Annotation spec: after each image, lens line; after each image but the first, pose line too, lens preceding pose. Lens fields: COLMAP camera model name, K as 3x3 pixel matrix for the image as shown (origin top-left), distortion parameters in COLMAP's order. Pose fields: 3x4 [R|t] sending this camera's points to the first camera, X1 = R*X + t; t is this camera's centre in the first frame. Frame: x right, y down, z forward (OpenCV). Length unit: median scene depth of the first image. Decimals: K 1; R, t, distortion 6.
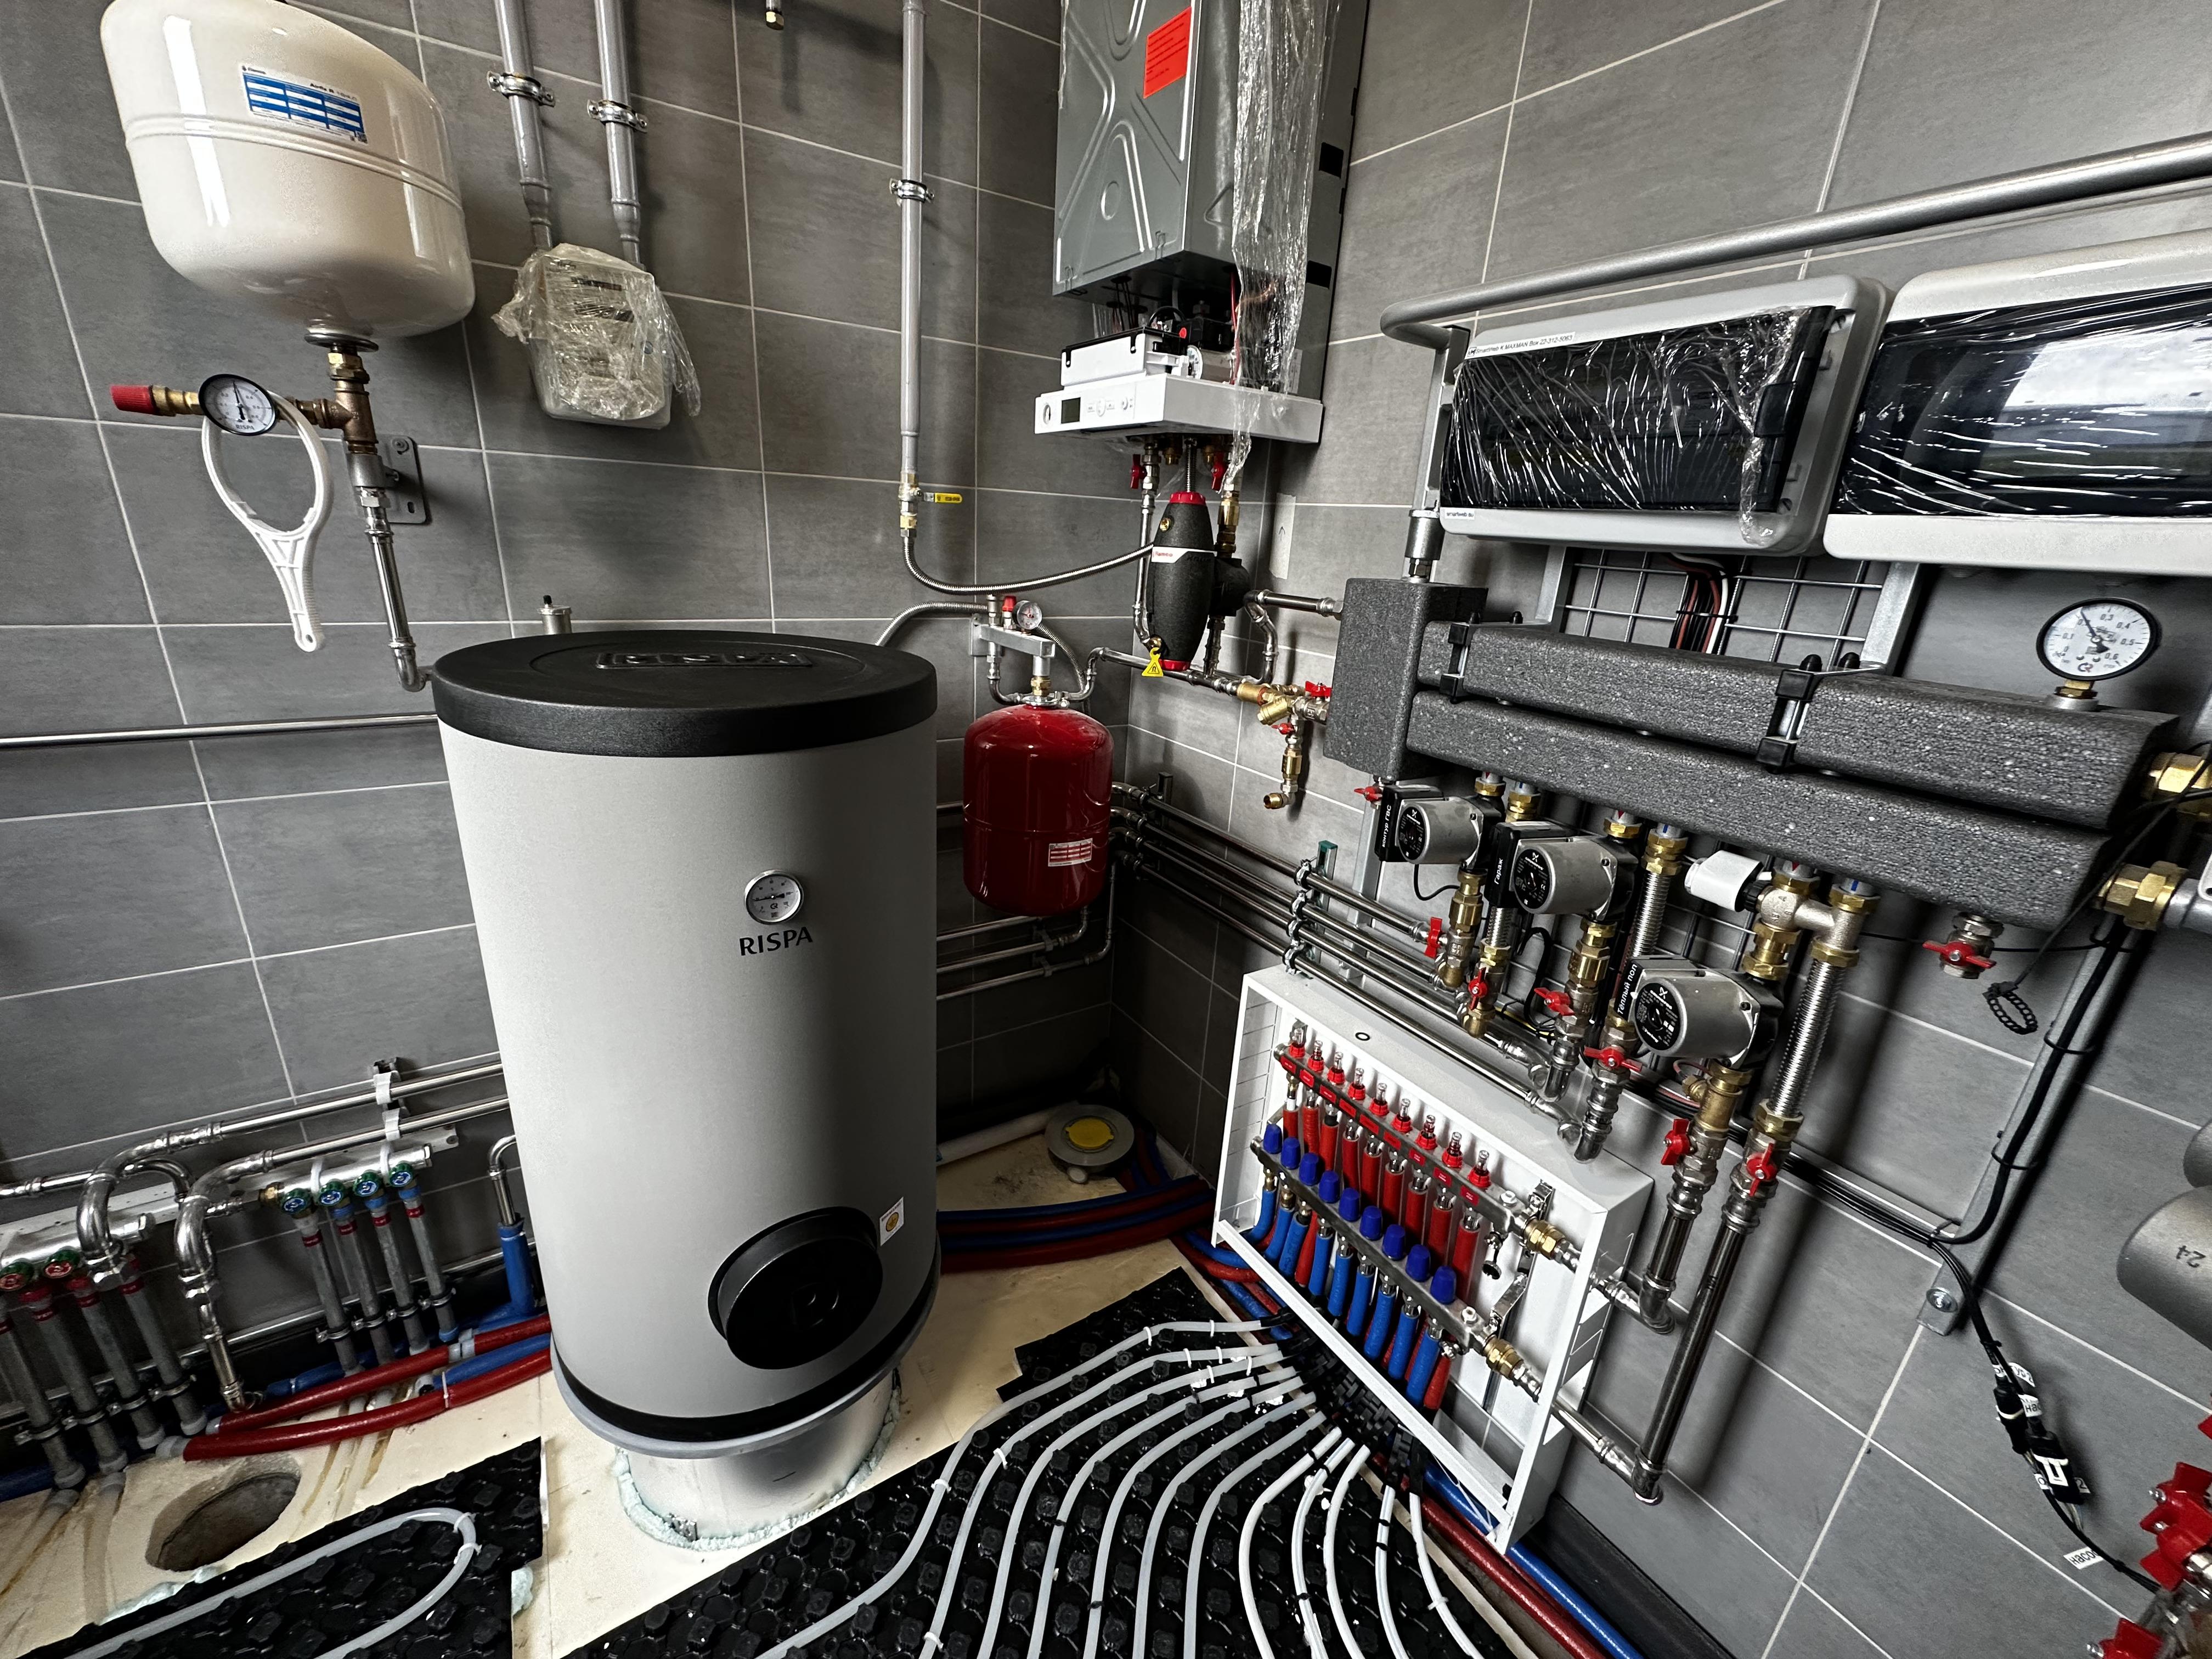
lens RADIAL K [[879.0, 0, 1107.4], [0, 879.0, 827.4], [0, 0, 1]] dist [-0.004474, 0.001027]
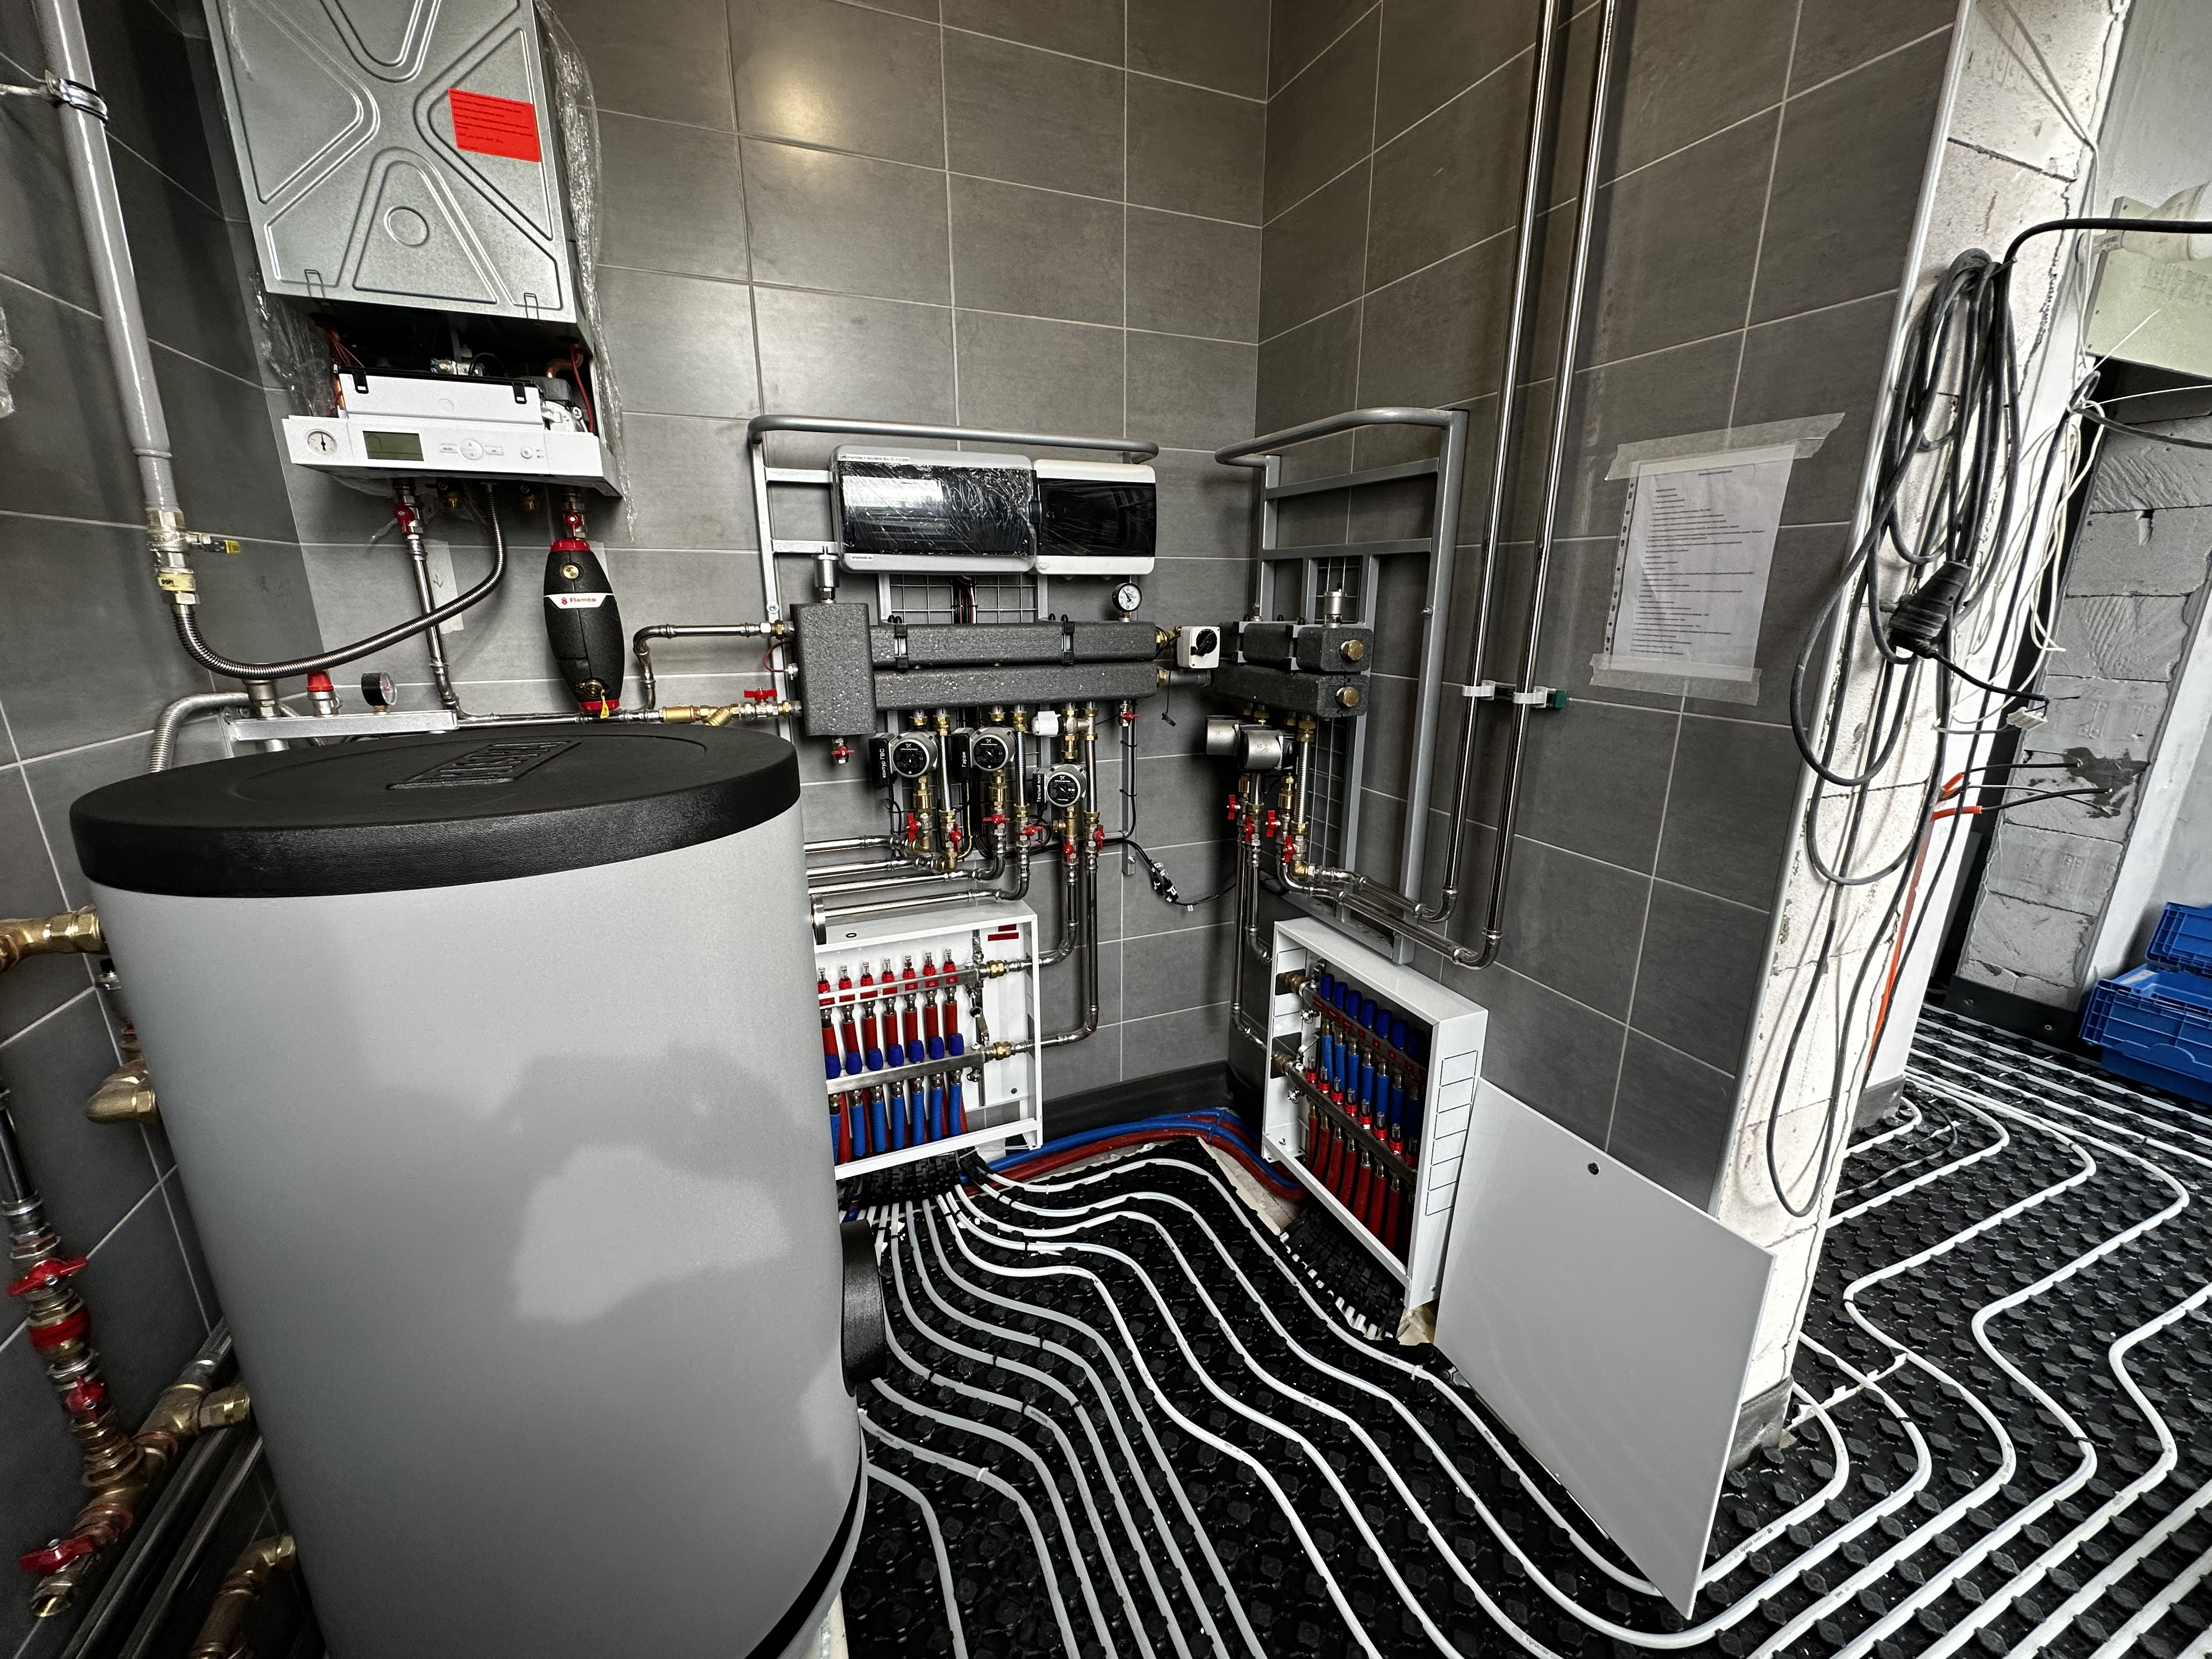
lens RADIAL K [[879.0, 0, 1108.1], [0, 879.0, 827.8], [0, 0, 1]] dist [-0.004474, 0.001027]
pose [[0.171008, -0.310073, 0.935206, -0.949365], [0.329867, 0.912428, 0.242203, -0.123874], [-0.928409, 0.267076, 0.258315, 0.256589]]
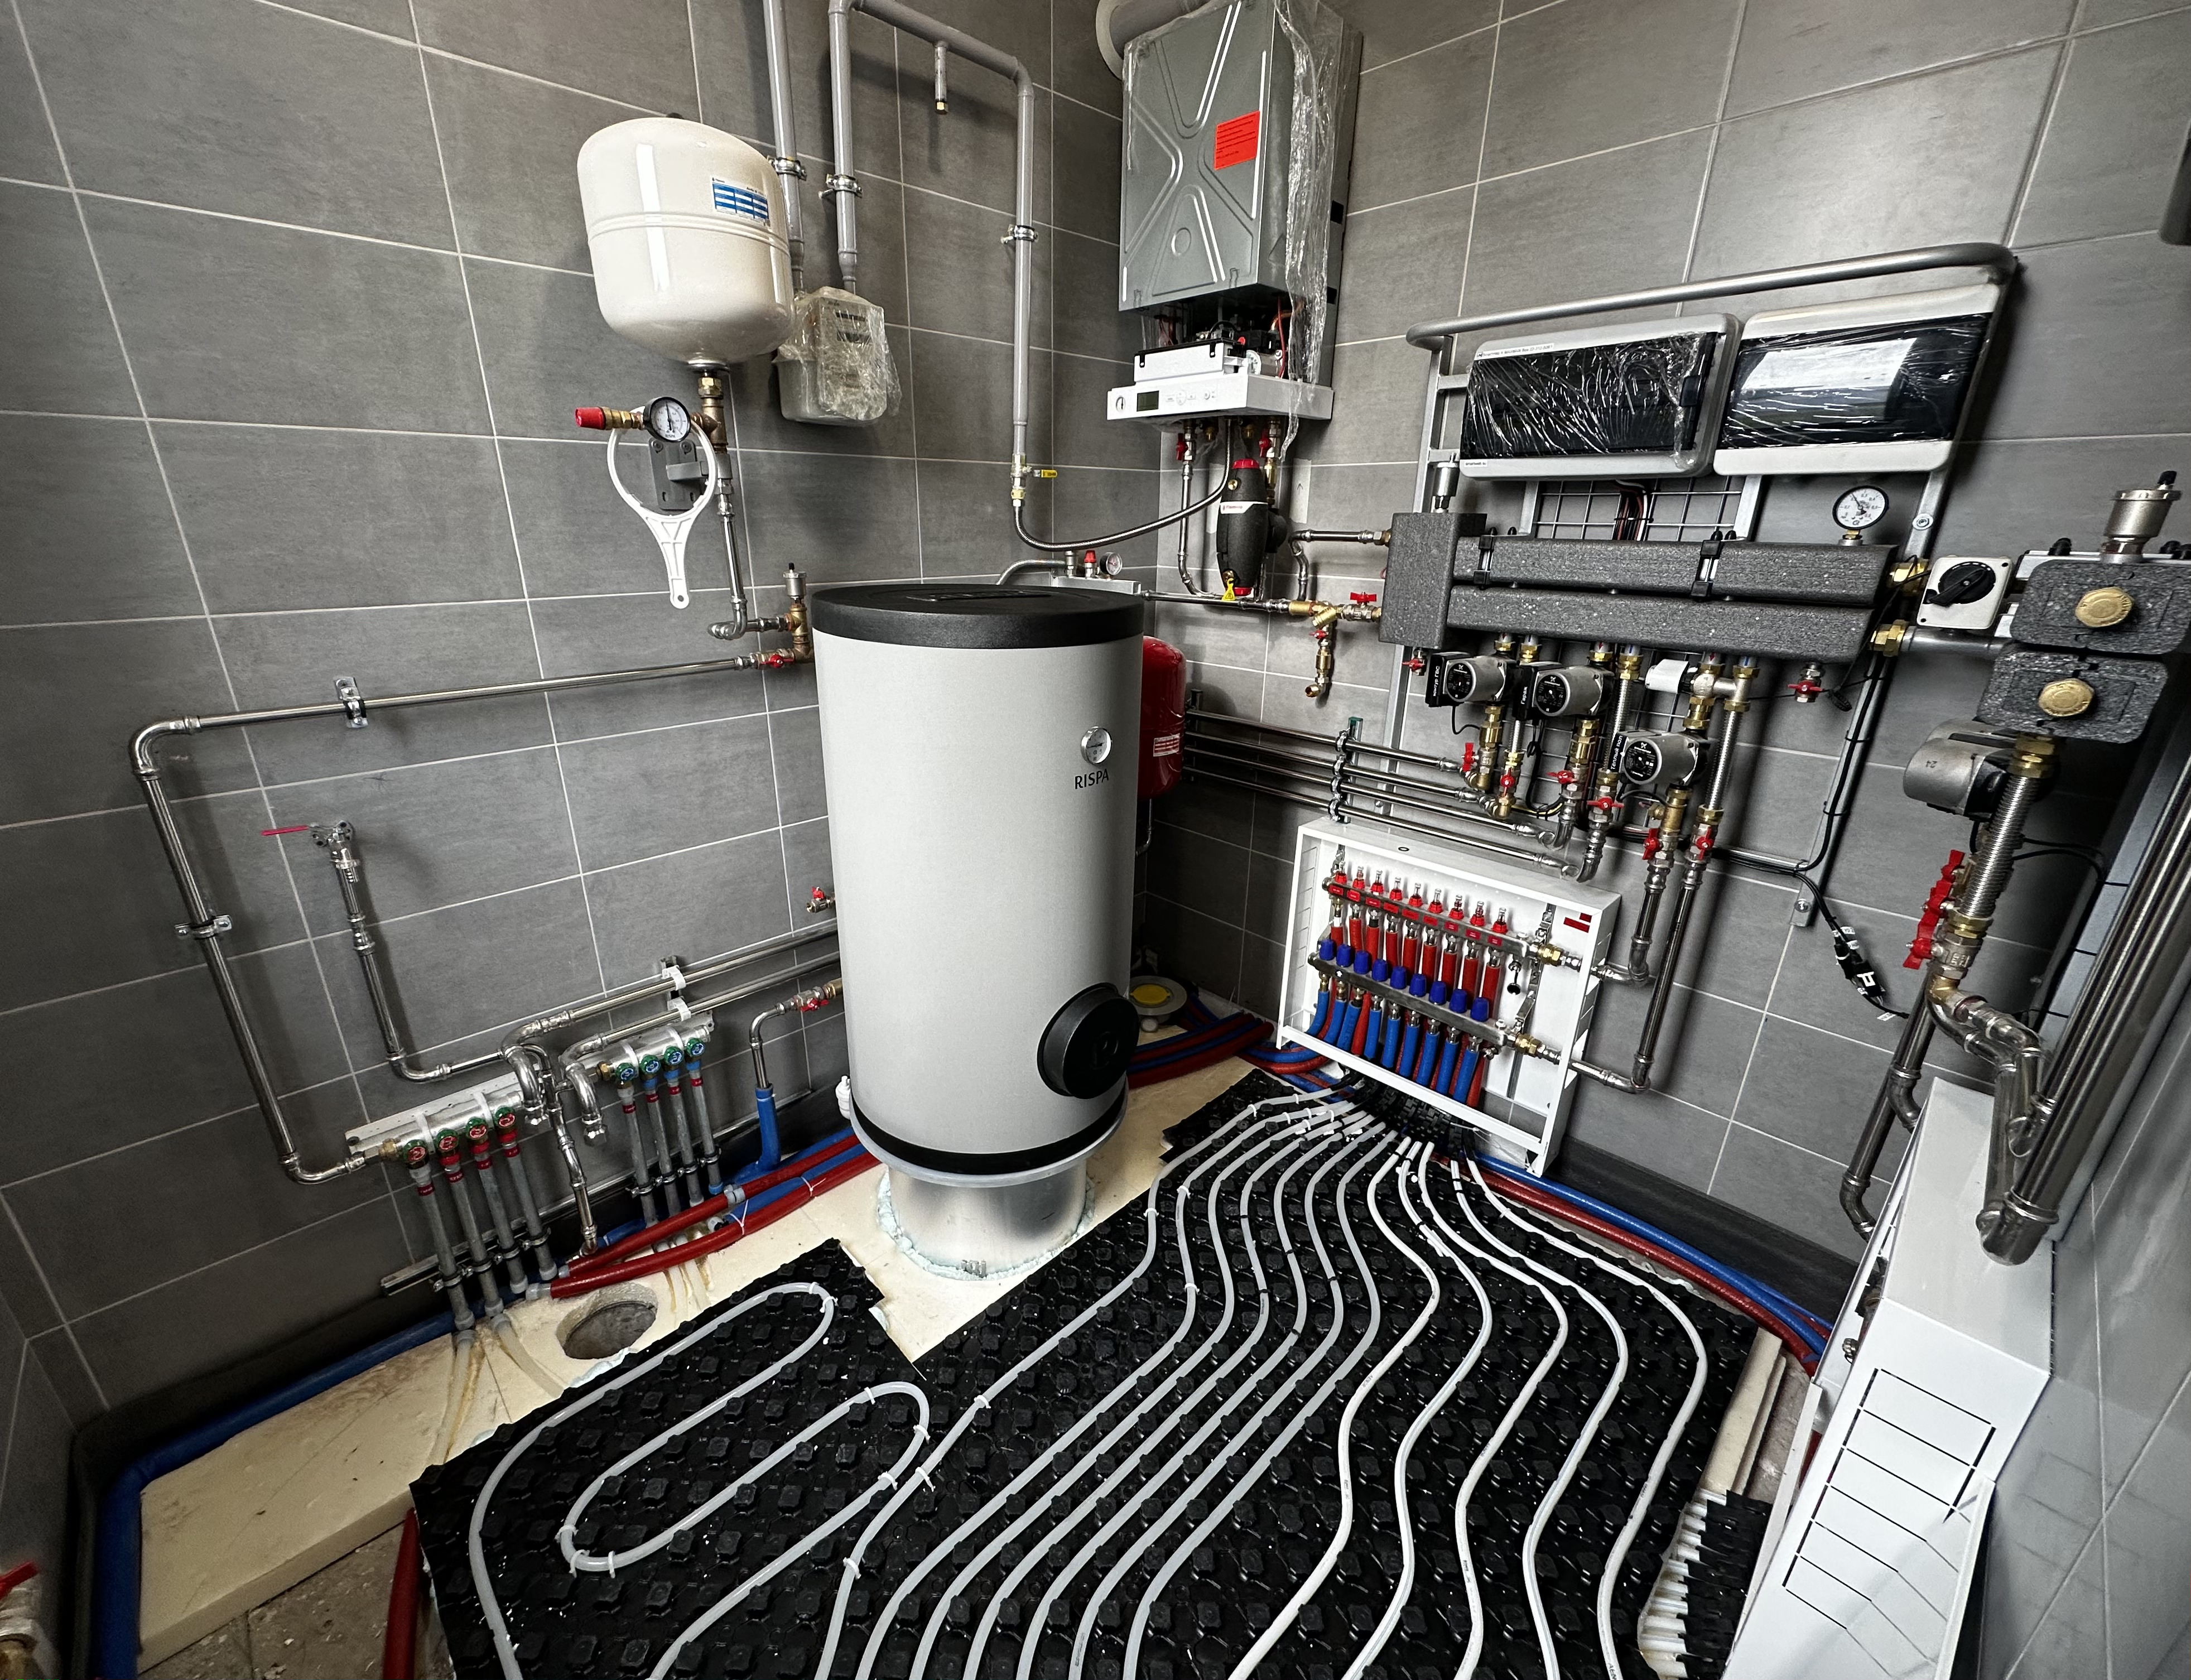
lens RADIAL K [[893.1, 0, 1070.3], [0, 893.1, 841.0], [0, 0, 1]] dist [-0.002905, -0.000050]
pose [[0.981456, -0.110740, 0.156463, -0.490683], [0.106794, 0.993719, 0.033434, 0.133979], [-0.159182, -0.016105, 0.987118, -0.340870]]
